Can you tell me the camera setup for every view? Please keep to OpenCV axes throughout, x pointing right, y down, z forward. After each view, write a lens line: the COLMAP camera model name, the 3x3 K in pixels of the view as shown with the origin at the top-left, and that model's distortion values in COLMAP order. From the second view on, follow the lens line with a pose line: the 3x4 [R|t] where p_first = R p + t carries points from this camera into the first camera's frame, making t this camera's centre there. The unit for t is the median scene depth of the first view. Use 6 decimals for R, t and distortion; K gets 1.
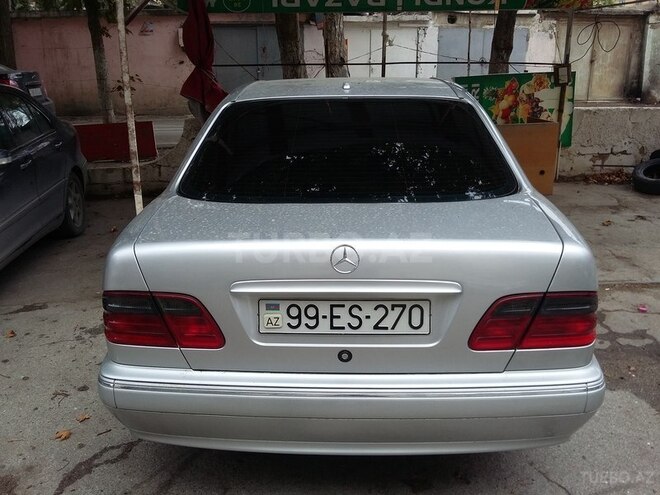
lens RADIAL K [[615.2, 0, 328.6], [0, 615.2, 248.9], [0, 0, 1]] dist [-0.006728, 0.000000]
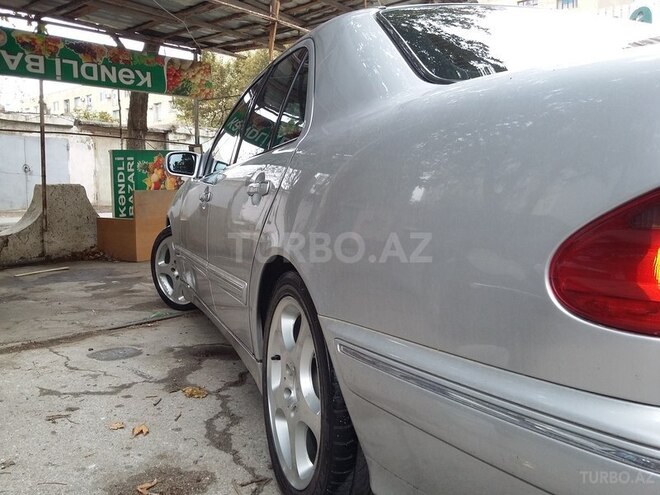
lens RADIAL K [[615.2, 0, 325.0], [0, 615.2, 249.2], [0, 0, 1]] dist [-0.006728, 0.000000]
pose [[0.702535, -0.070671, 0.708132, -0.279373], [0.212282, 0.970566, -0.113742, 0.073699], [-0.679251, 0.230232, 0.696859, 0.074600]]
